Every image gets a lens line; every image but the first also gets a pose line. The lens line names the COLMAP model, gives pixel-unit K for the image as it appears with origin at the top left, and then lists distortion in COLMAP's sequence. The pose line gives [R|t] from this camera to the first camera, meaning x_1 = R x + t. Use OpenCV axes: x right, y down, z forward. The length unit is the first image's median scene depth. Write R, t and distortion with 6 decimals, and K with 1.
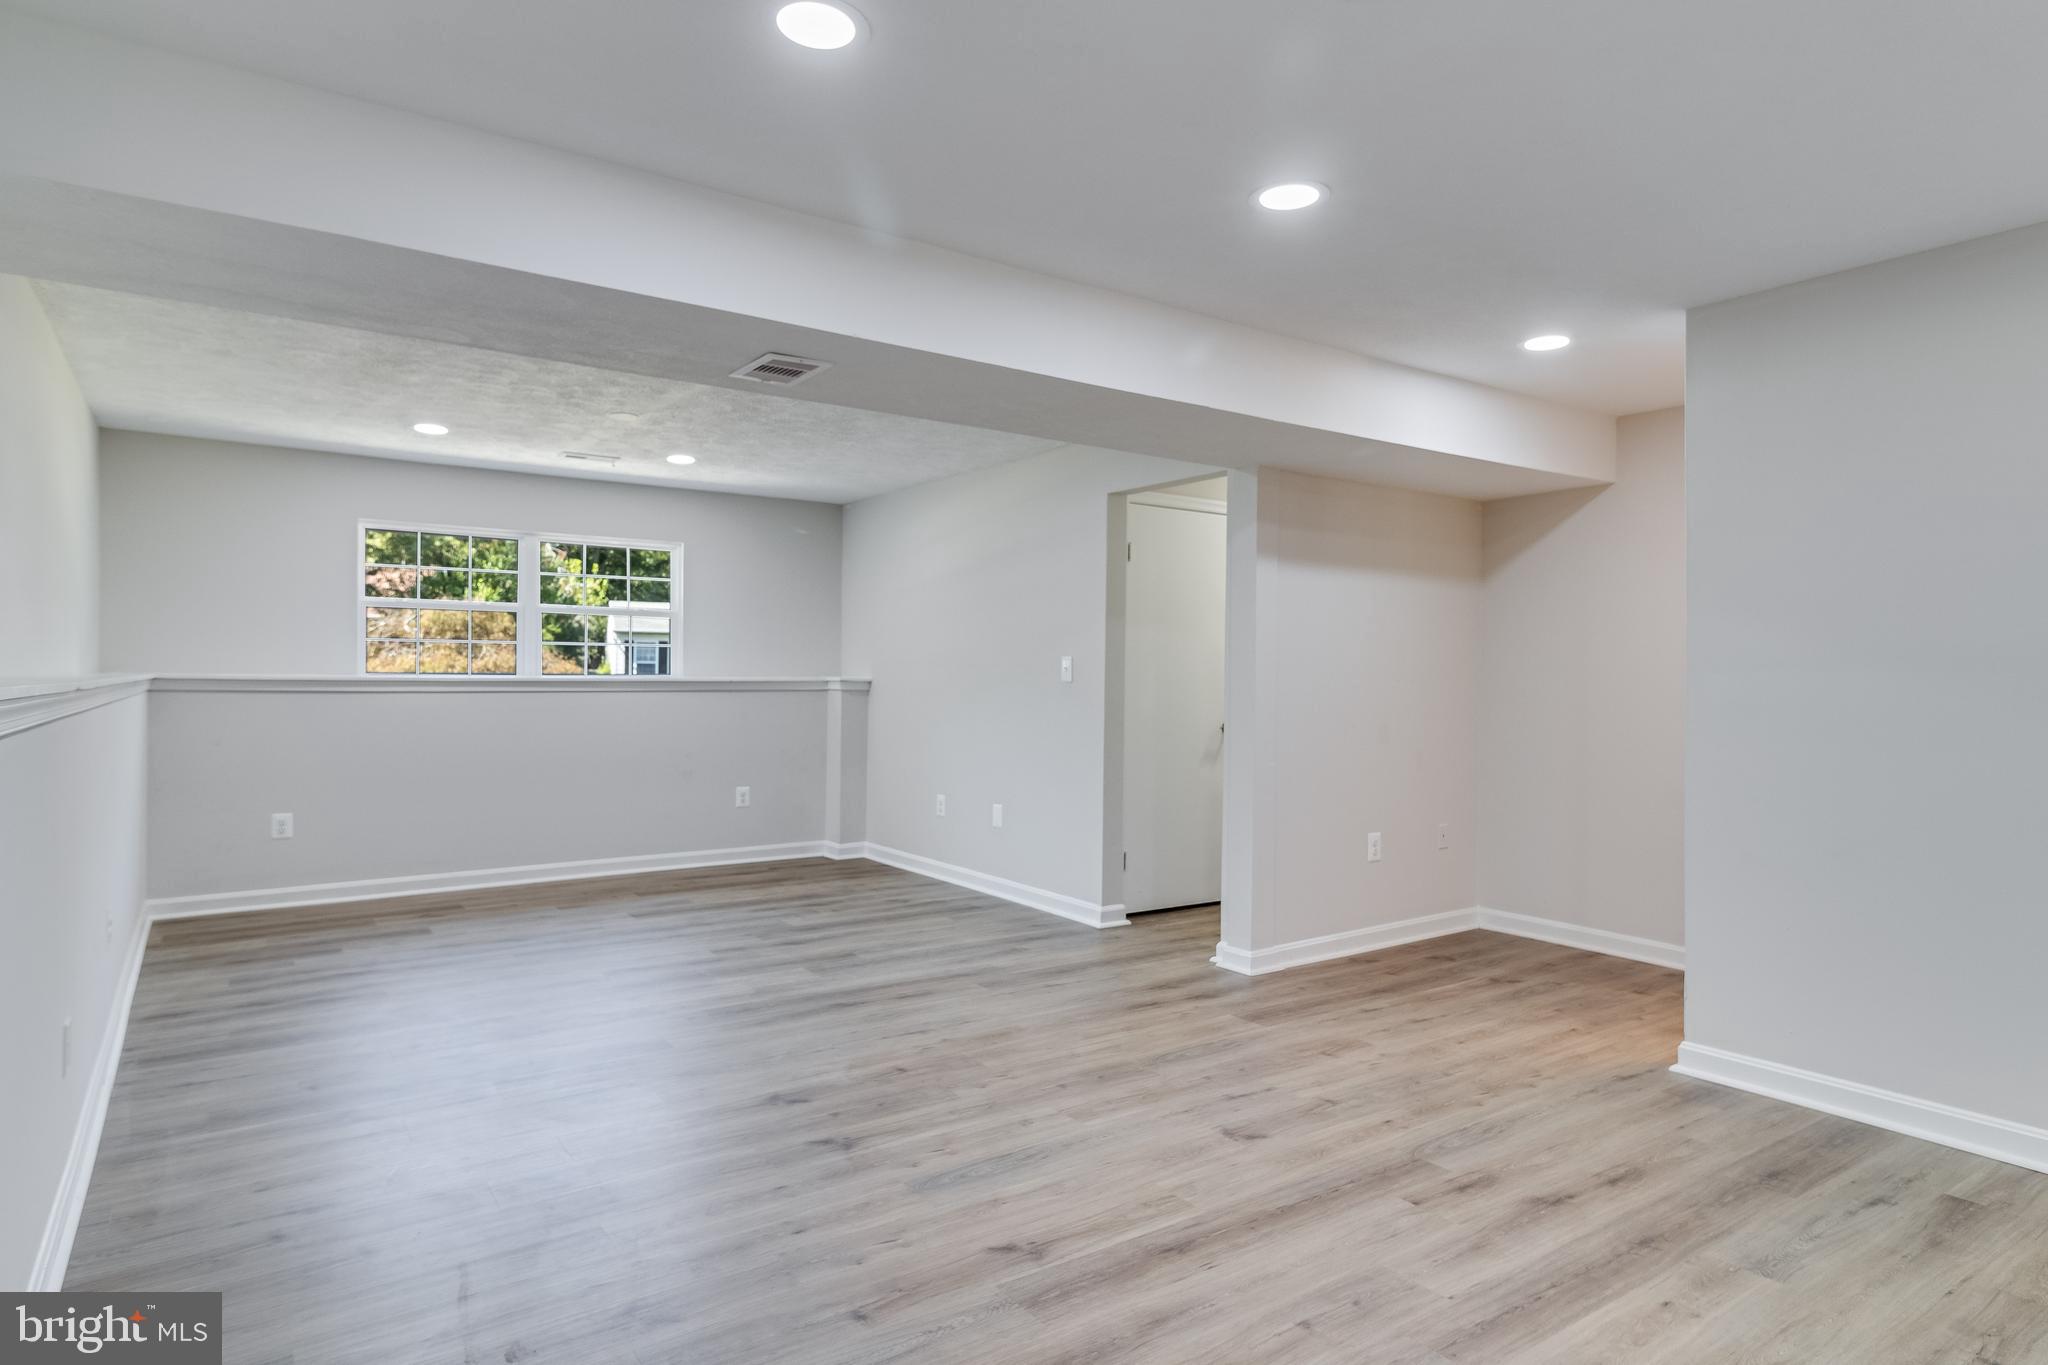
lens RADIAL K [[1145.6, 0, 1013.6], [0, 1145.6, 687.3], [0, 0, 1]] dist [0.001079, 0.005682]
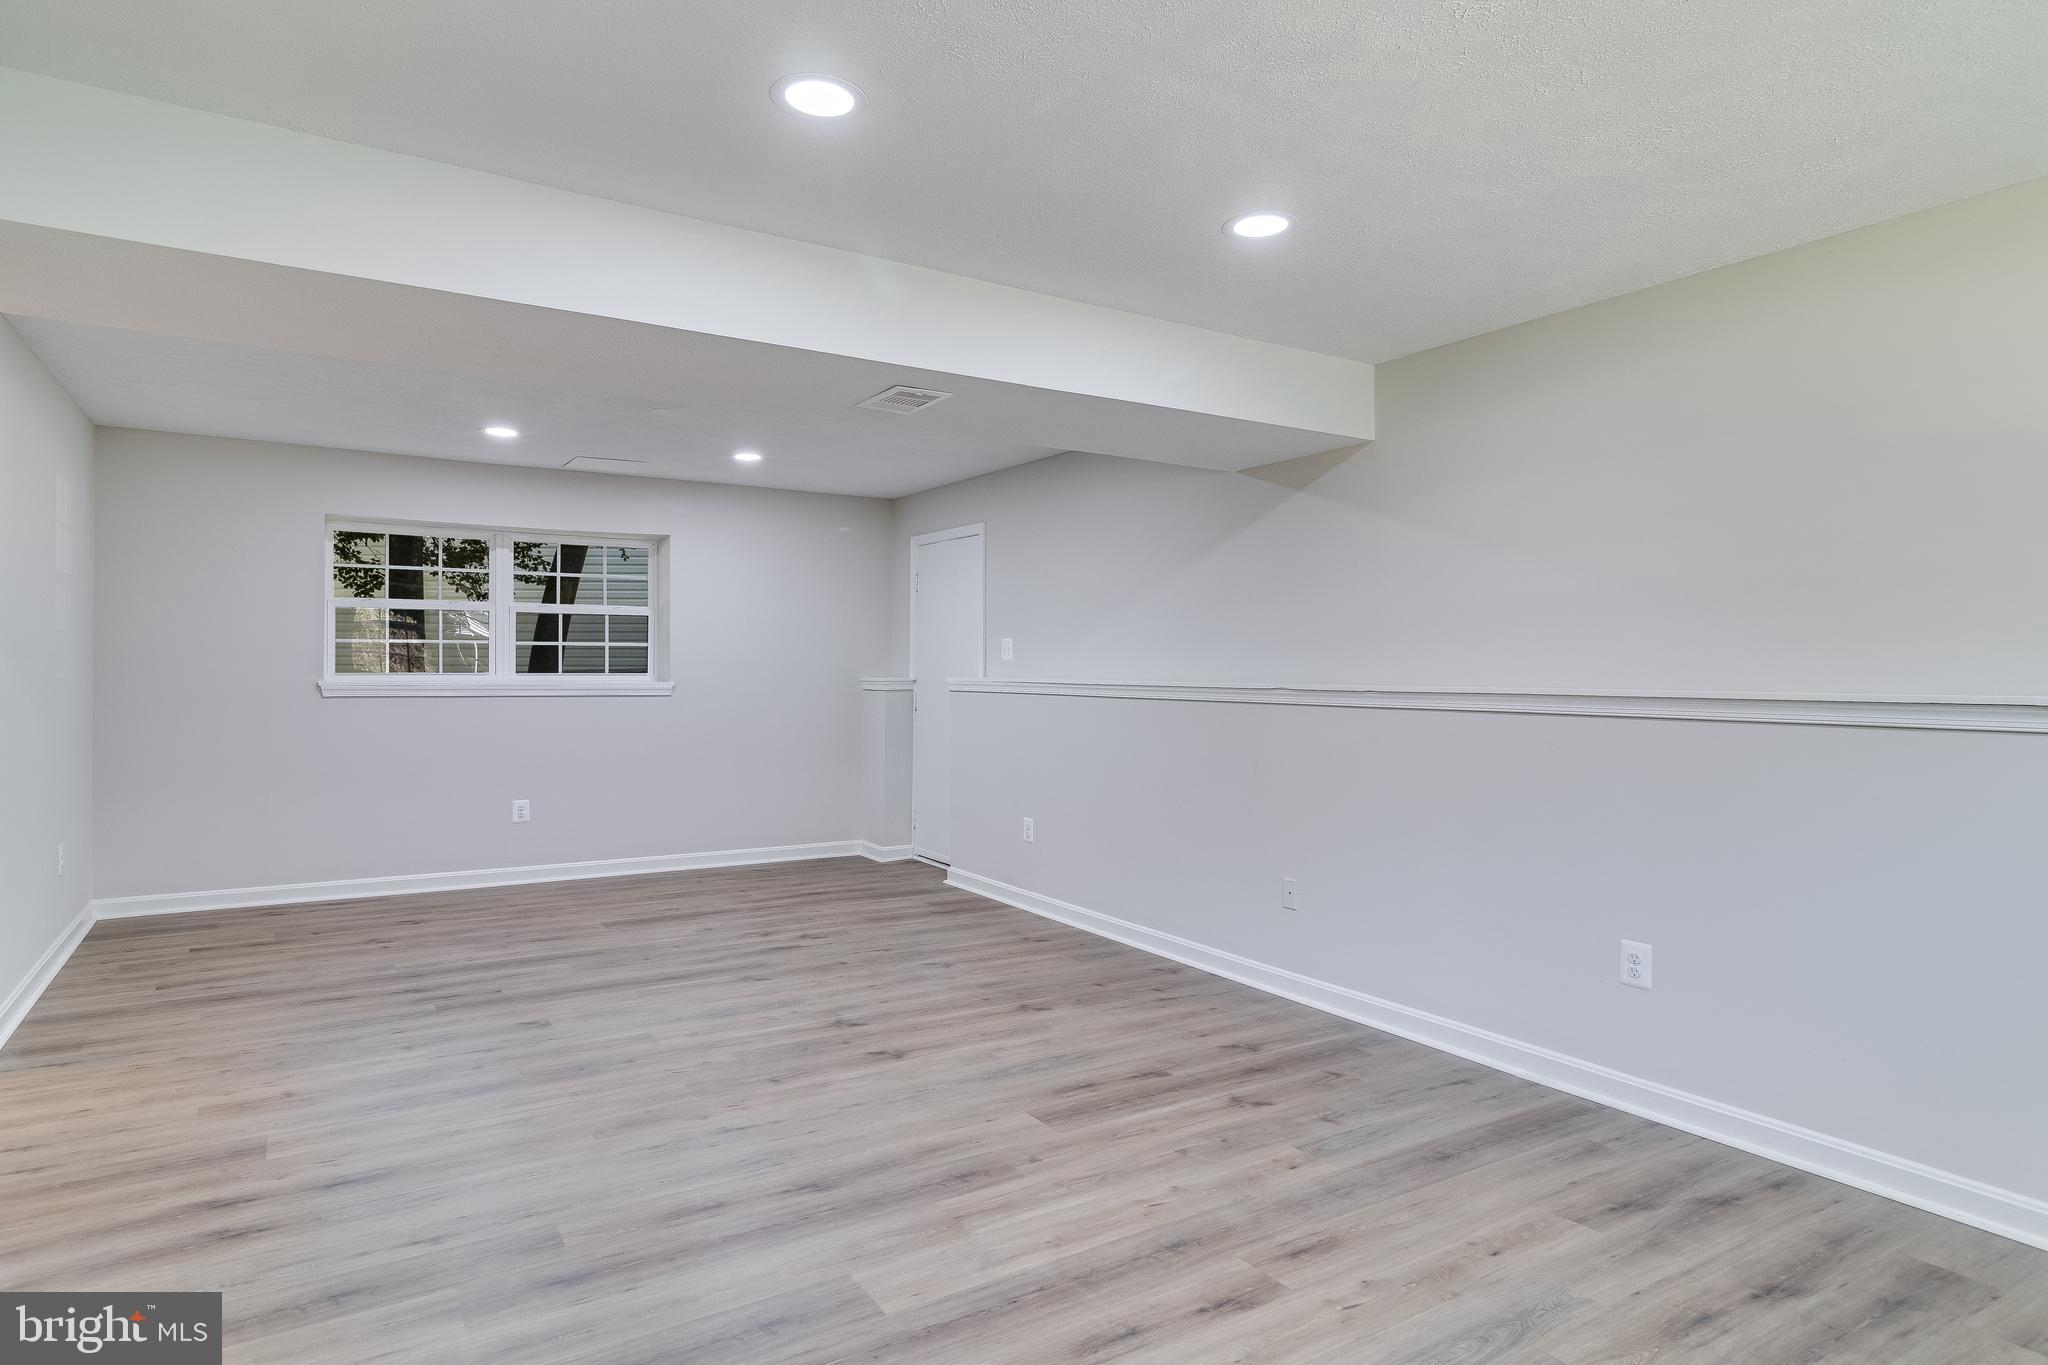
lens RADIAL K [[1145.6, 0, 1019.6], [0, 1145.6, 667.3], [0, 0, 1]] dist [0.001079, 0.005682]
pose [[-0.999210, -0.014333, 0.037071, -0.345089], [-0.014046, 0.999869, 0.008001, -0.028289], [-0.037181, 0.007474, -0.999281, 2.006515]]
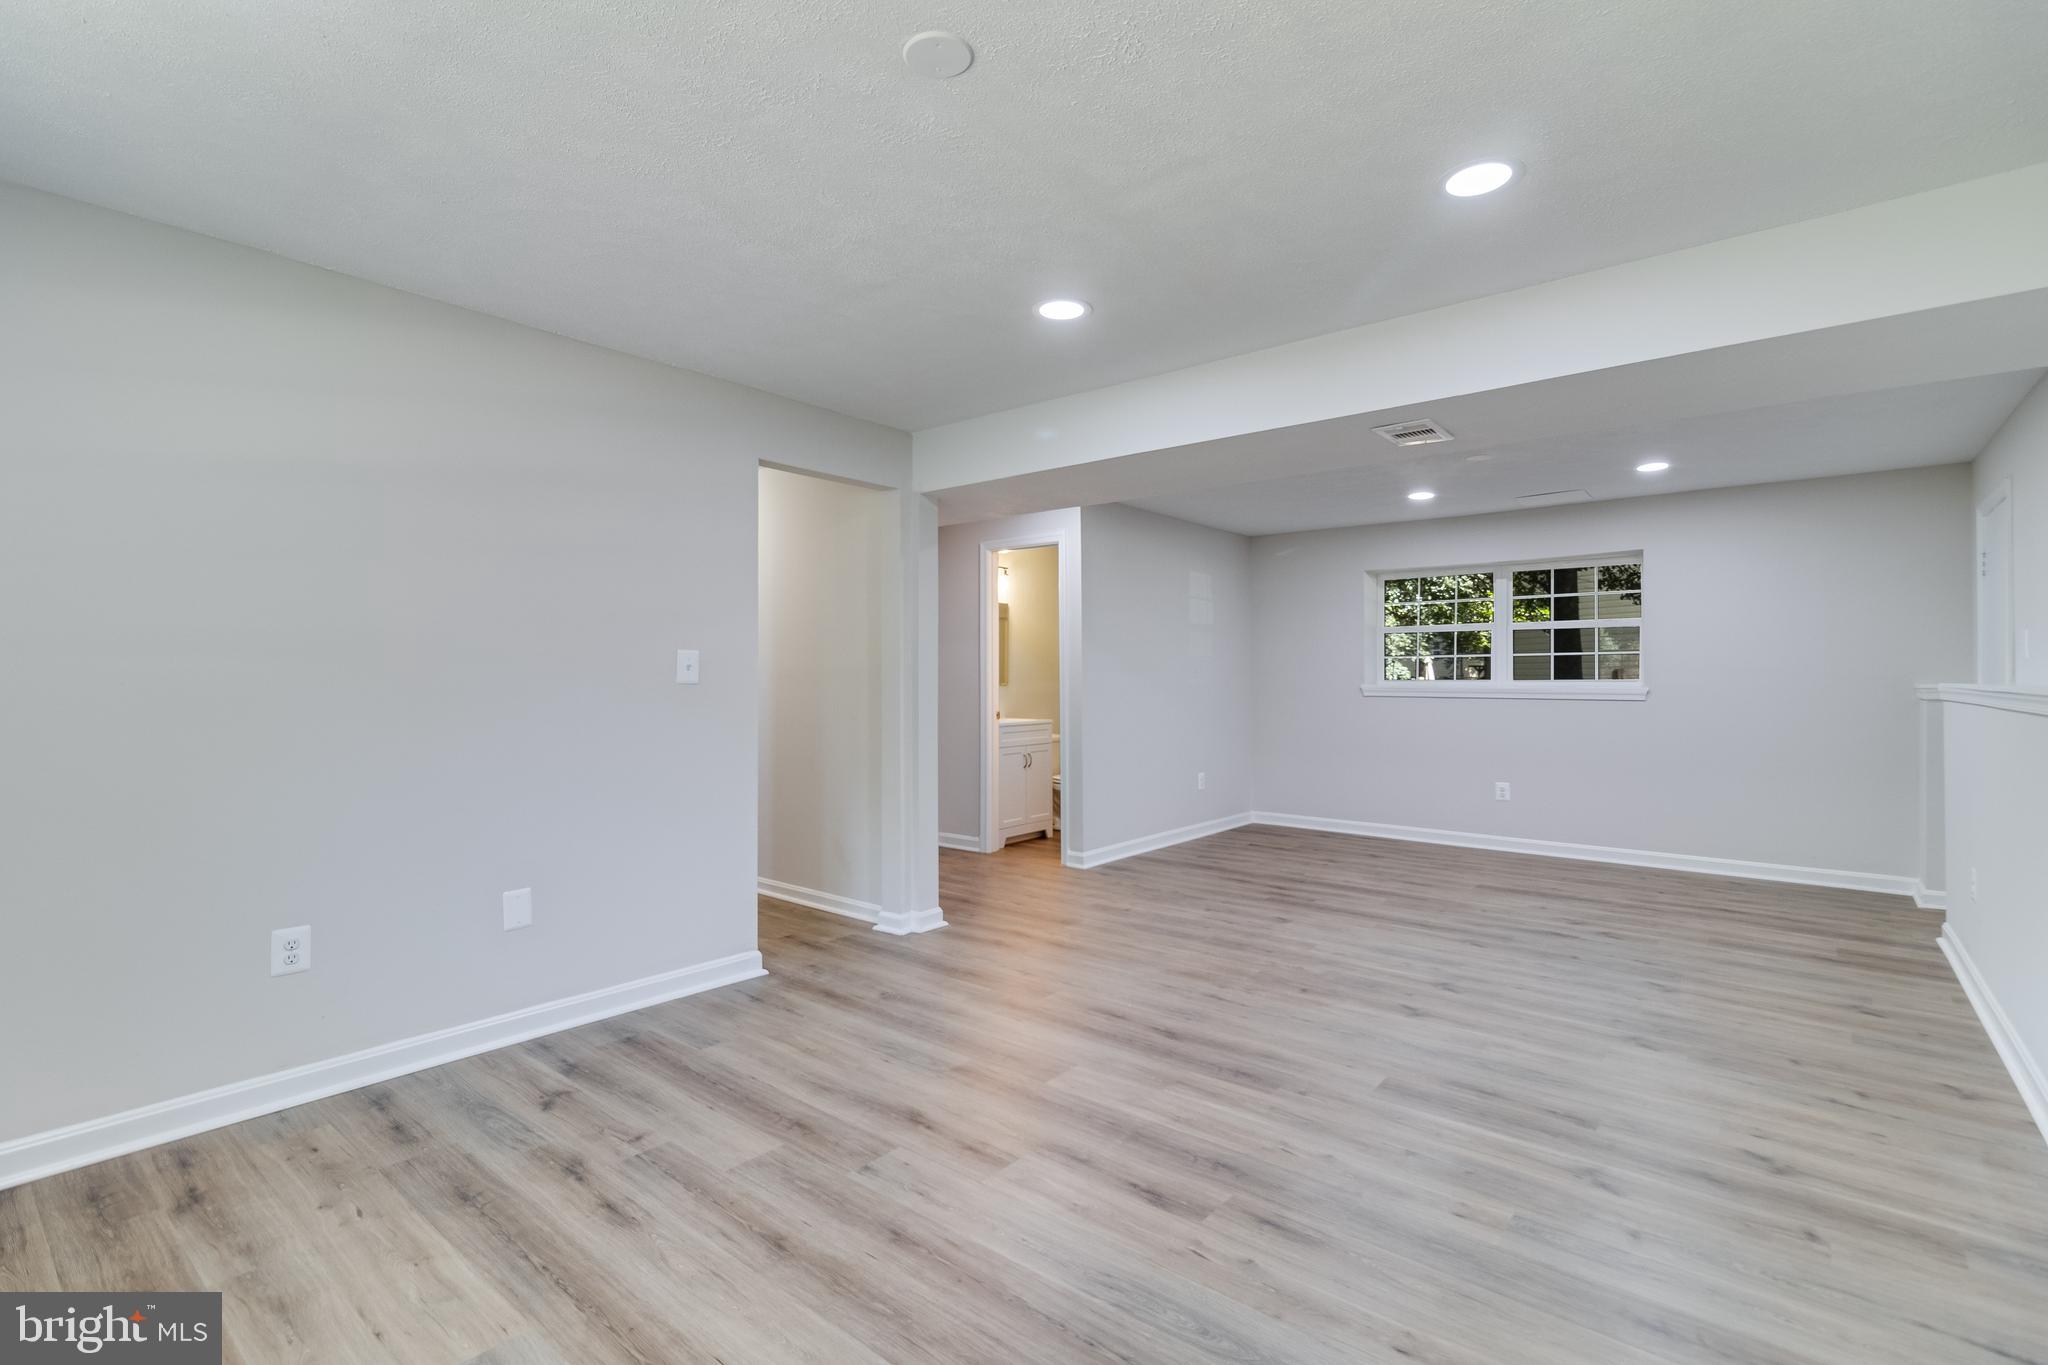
lens RADIAL K [[946.0, 0, 1018.0], [0, 946.0, 675.0], [0, 0, 1]] dist [0.002139, -0.000603]
pose [[-0.271530, -0.006768, 0.962406, -1.033382], [0.006683, 0.999938, 0.008917, -0.024436], [-0.962407, 0.008853, -0.271468, 1.617750]]
